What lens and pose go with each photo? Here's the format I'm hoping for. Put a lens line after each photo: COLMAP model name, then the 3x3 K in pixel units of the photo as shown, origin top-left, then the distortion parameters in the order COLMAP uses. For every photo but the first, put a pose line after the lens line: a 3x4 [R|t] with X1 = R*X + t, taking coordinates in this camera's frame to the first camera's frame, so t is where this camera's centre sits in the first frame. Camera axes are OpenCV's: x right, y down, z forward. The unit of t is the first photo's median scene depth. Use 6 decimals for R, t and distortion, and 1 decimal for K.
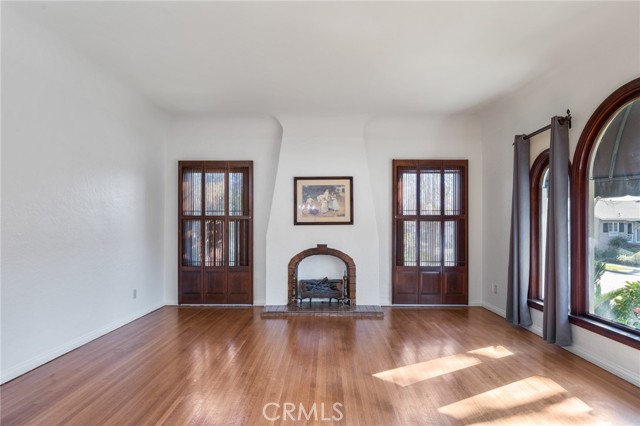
lens RADIAL K [[367.9, 0, 315.5], [0, 367.9, 227.4], [0, 0, 1]] dist [-0.000533, -0.000183]
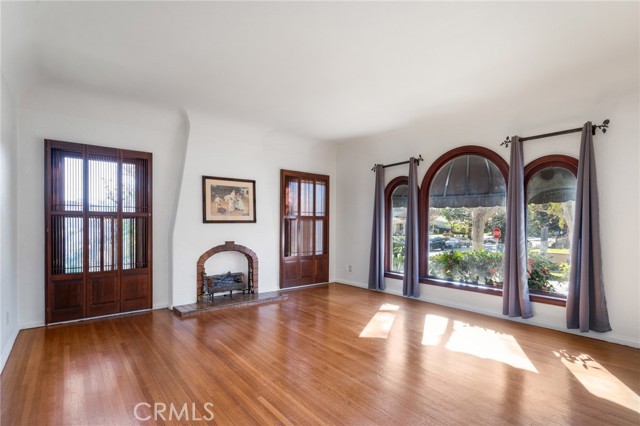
lens RADIAL K [[322.4, 0, 320.0], [0, 322.4, 225.8], [0, 0, 1]] dist [-0.001077, 0.000475]
pose [[0.764422, -0.001004, 0.644715, -0.380557], [-0.000420, 0.999998, 0.002055, -0.000880], [-0.644716, -0.001842, 0.764420, 0.110352]]
